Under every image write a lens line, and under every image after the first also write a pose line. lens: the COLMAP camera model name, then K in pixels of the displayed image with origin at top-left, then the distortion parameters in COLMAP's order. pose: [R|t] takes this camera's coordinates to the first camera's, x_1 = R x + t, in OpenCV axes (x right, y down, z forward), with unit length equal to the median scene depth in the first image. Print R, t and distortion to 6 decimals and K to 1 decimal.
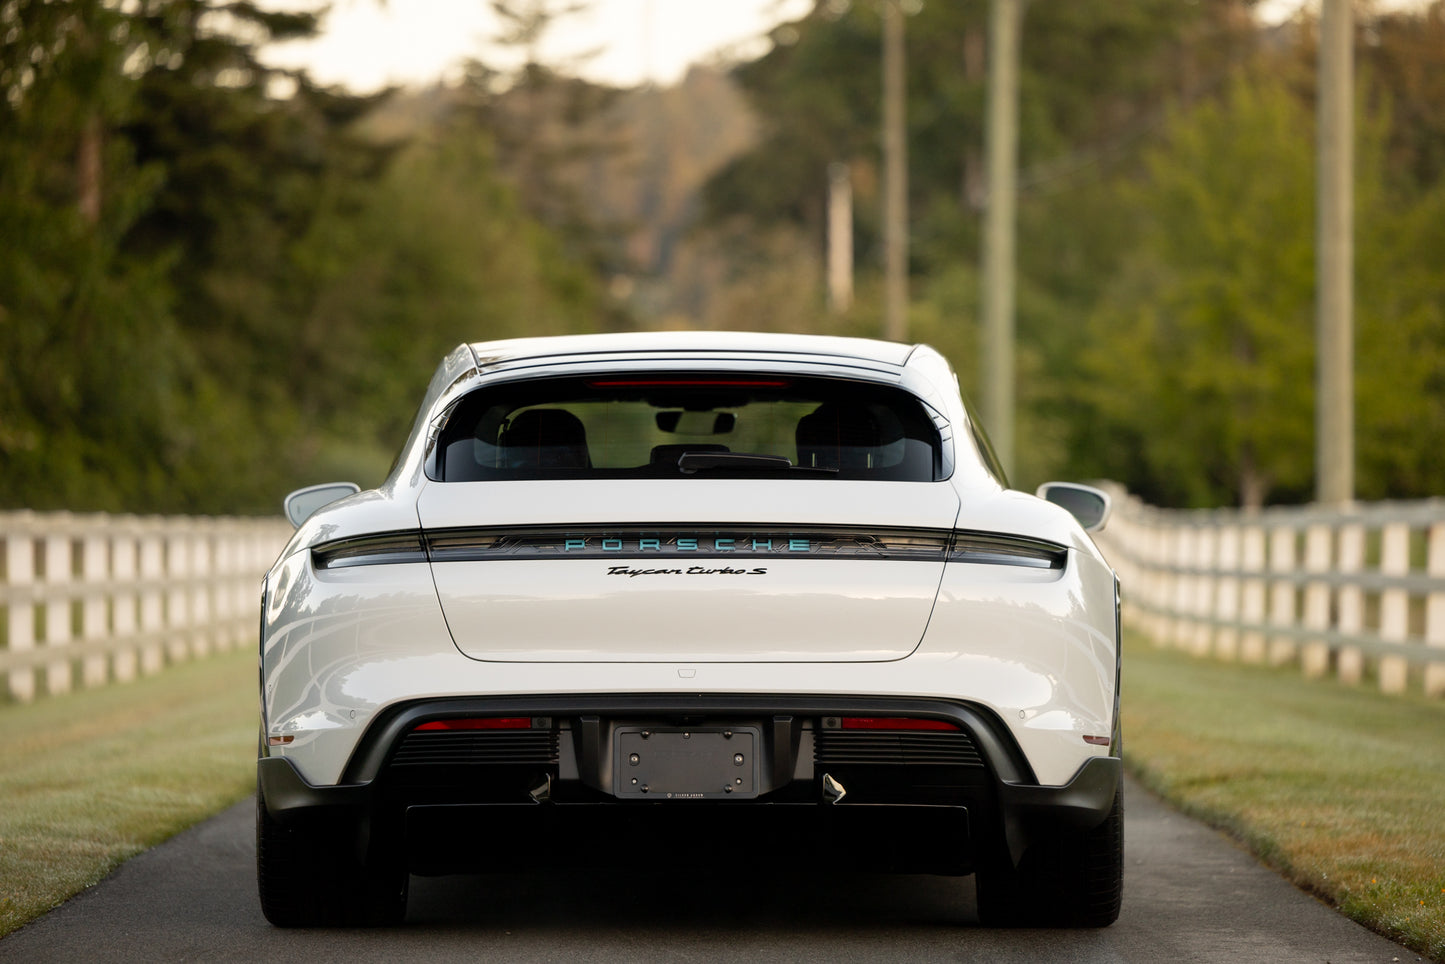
lens RADIAL K [[7072.1, 0, 722.5], [0, 7072.1, 482.0], [0, 0, 1]] dist [0.146949, -6.227449]
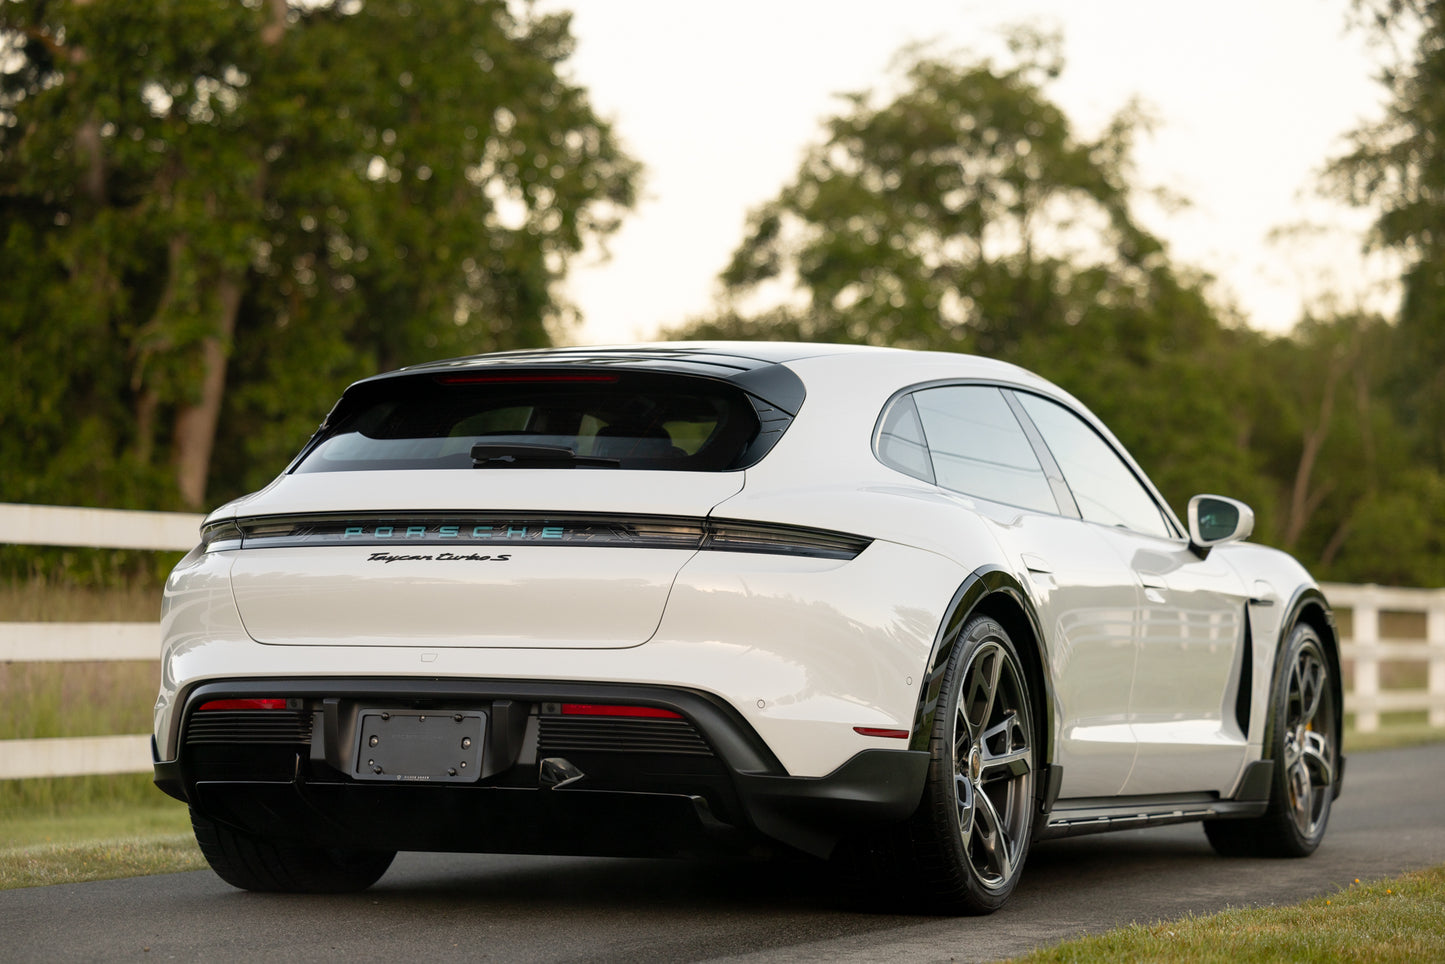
lens RADIAL K [[4663.9, 0, 724.3], [0, 4663.9, 543.0], [0, 0, 1]] dist [-0.036433, -1.061405]
pose [[0.924781, -0.000206, -0.380501, 0.285166], [-0.007432, 0.999799, -0.018604, 0.022470], [0.380428, 0.020032, 0.924593, 0.392252]]
